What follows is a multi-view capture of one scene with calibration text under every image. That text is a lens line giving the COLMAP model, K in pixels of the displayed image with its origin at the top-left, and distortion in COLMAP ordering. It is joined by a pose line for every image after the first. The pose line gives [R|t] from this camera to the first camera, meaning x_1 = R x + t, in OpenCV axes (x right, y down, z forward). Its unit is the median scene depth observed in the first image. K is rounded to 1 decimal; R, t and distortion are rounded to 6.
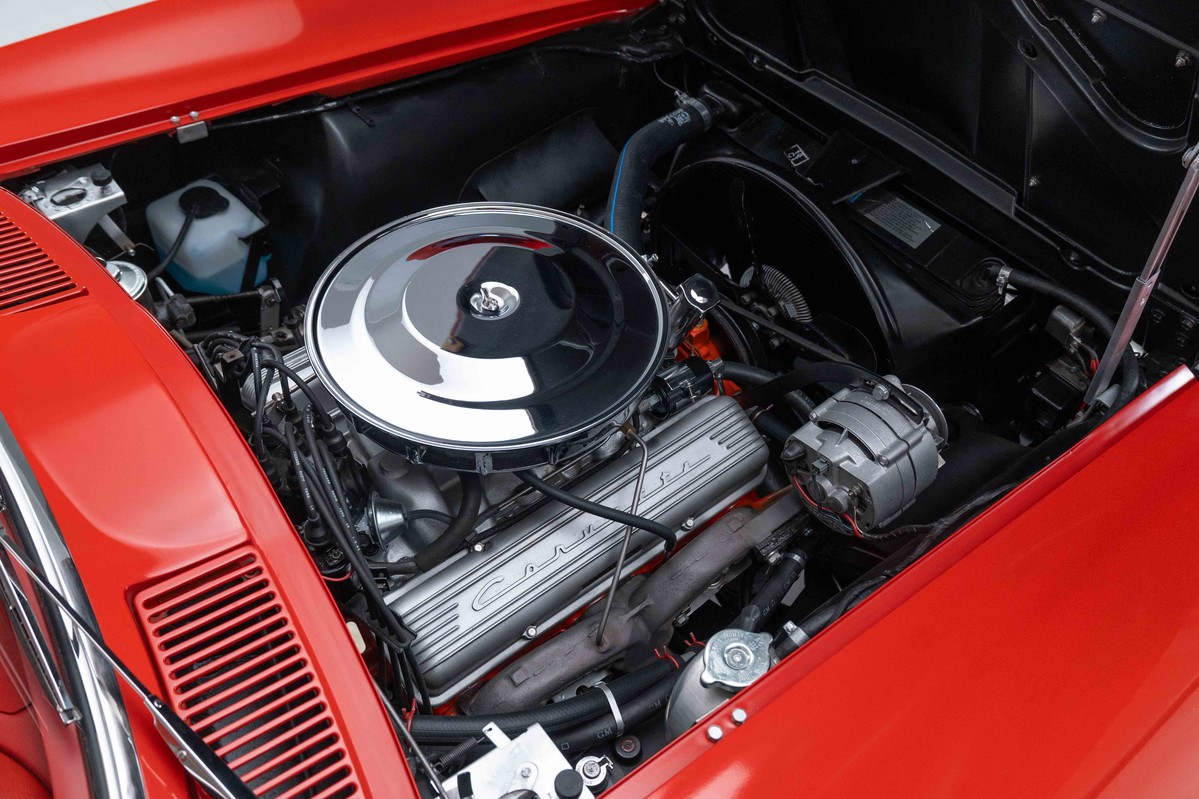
lens RADIAL K [[1061.4, 0, 634.5], [0, 1061.4, 402.3], [0, 0, 1]] dist [-0.005920, -0.006540]
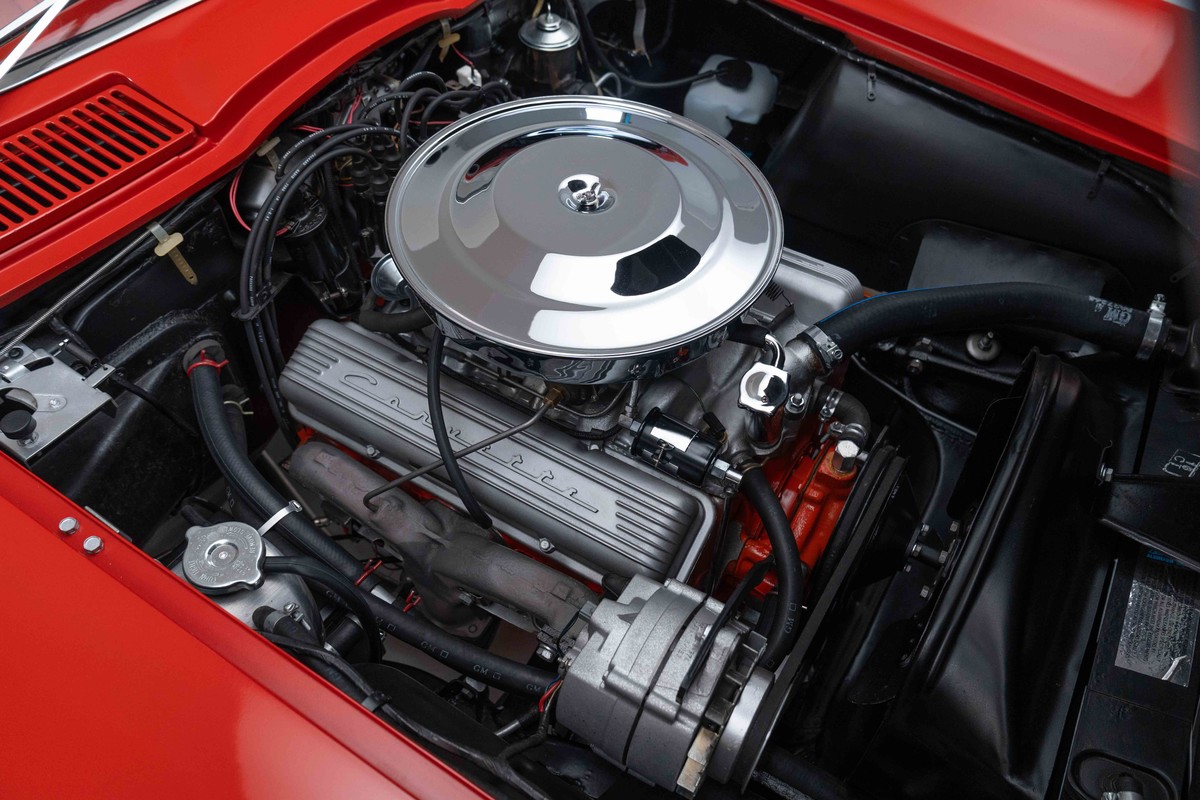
lens RADIAL K [[885.1, 0, 624.2], [0, 885.1, 399.2], [0, 0, 1]] dist [-0.023636, -0.000567]
pose [[0.345016, 0.707503, -0.616769, 0.442681], [-0.717538, 0.622427, 0.312607, -0.233709], [0.605064, 0.334701, 0.722408, 0.502231]]
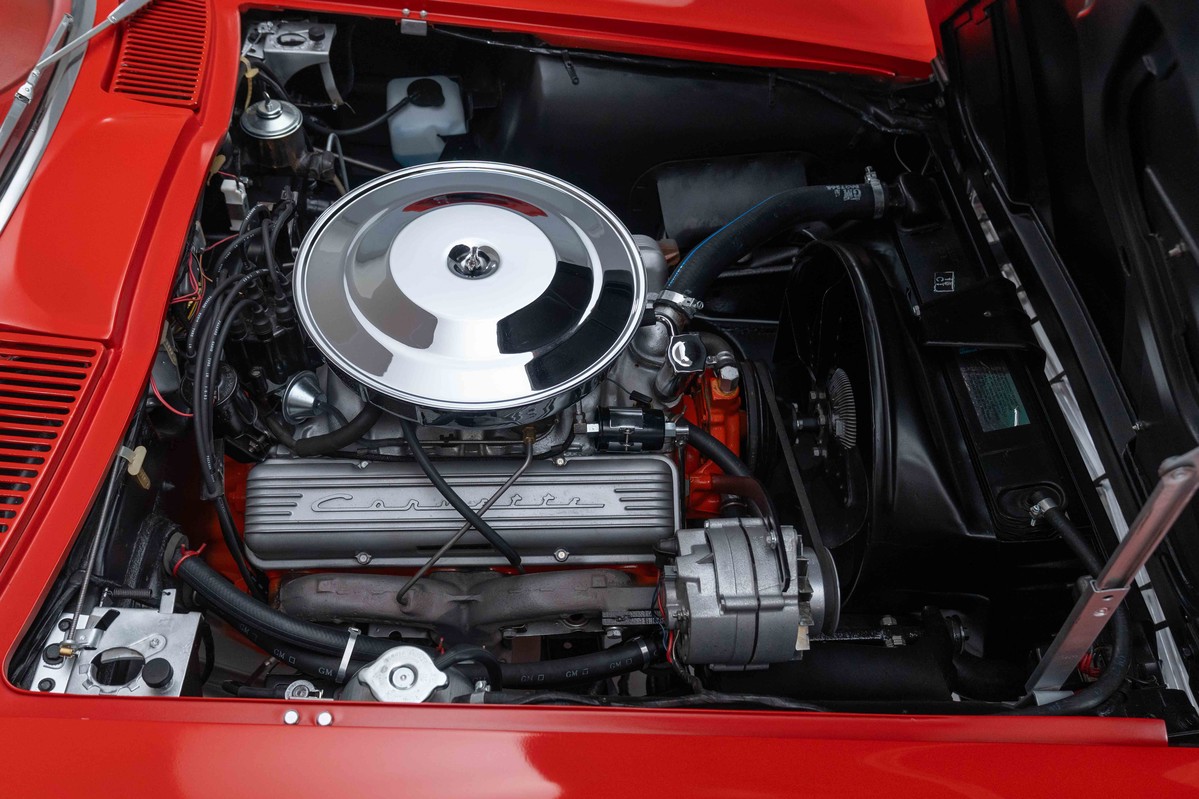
lens RADIAL K [[985.6, 0, 577.4], [0, 985.6, 406.4], [0, 0, 1]] dist [-0.015302, -0.008405]
pose [[0.793163, 0.475707, -0.380257, 0.355309], [-0.465155, 0.876227, 0.125924, -0.132164], [0.393094, 0.077001, 0.916268, 0.166460]]
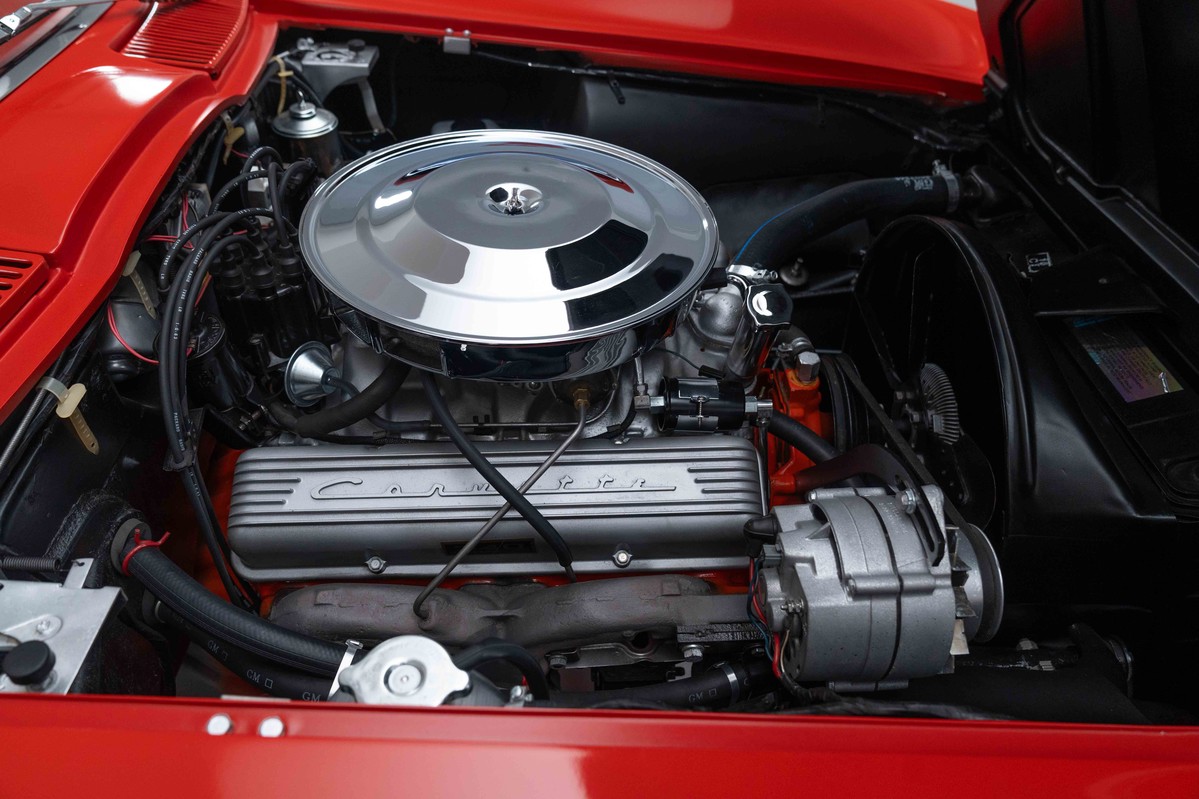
lens RADIAL K [[844.5, 0, 599.5], [0, 844.5, 399.5], [0, 0, 1]] dist [-0.020549, 0.001720]
pose [[0.794249, 0.388999, -0.466742, 0.293440], [-0.451324, 0.892022, -0.024571, 0.033328], [0.406786, 0.230167, 0.884052, 0.427259]]
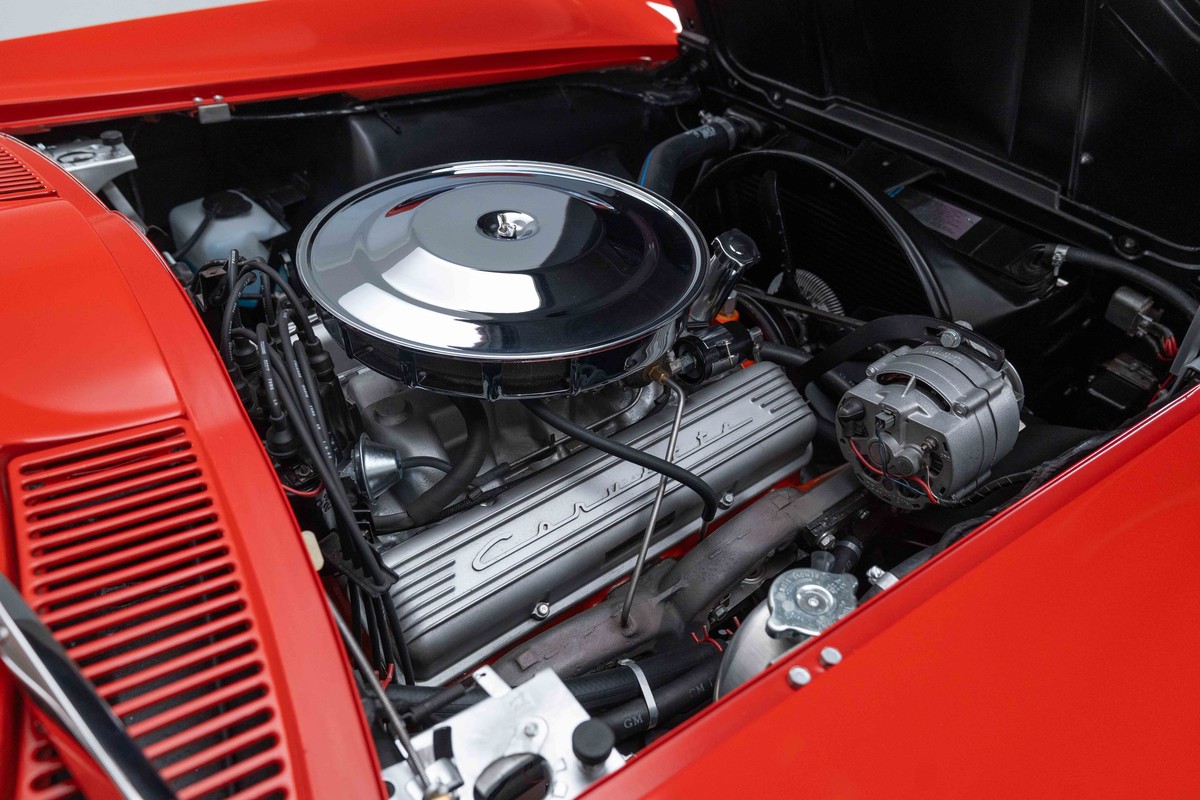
lens RADIAL K [[904.3, 0, 614.1], [0, 904.3, 395.6], [0, 0, 1]] dist [-0.012768, -0.001235]
pose [[0.999601, 0.011249, -0.025894, -0.024106], [-0.015547, 0.984920, -0.172313, 0.164574], [0.023565, 0.172647, 0.984702, 0.263683]]
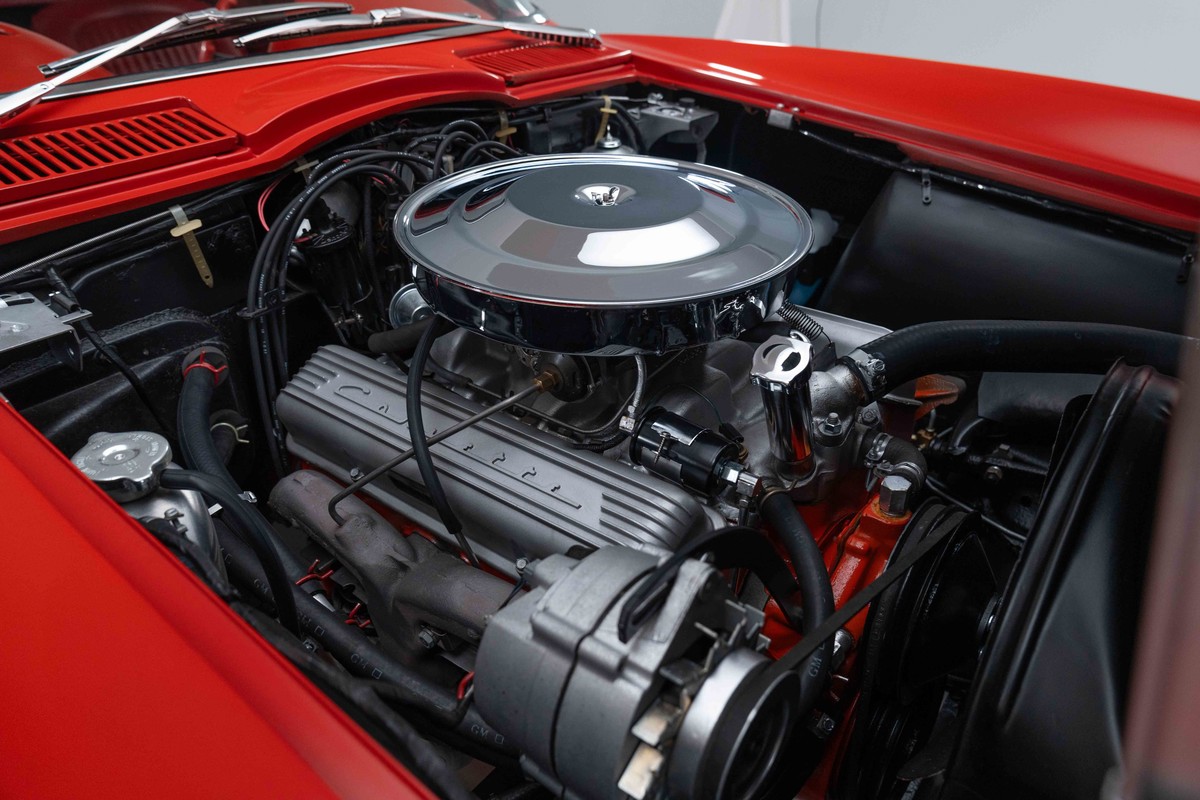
lens RADIAL K [[856.3, 0, 617.8], [0, 856.3, 398.5], [0, 0, 1]] dist [-0.026497, 0.002747]
pose [[0.214938, 0.466199, -0.858173, 0.520917], [-0.721090, 0.668376, 0.182489, -0.114894], [0.658658, 0.579596, 0.479831, 0.725647]]
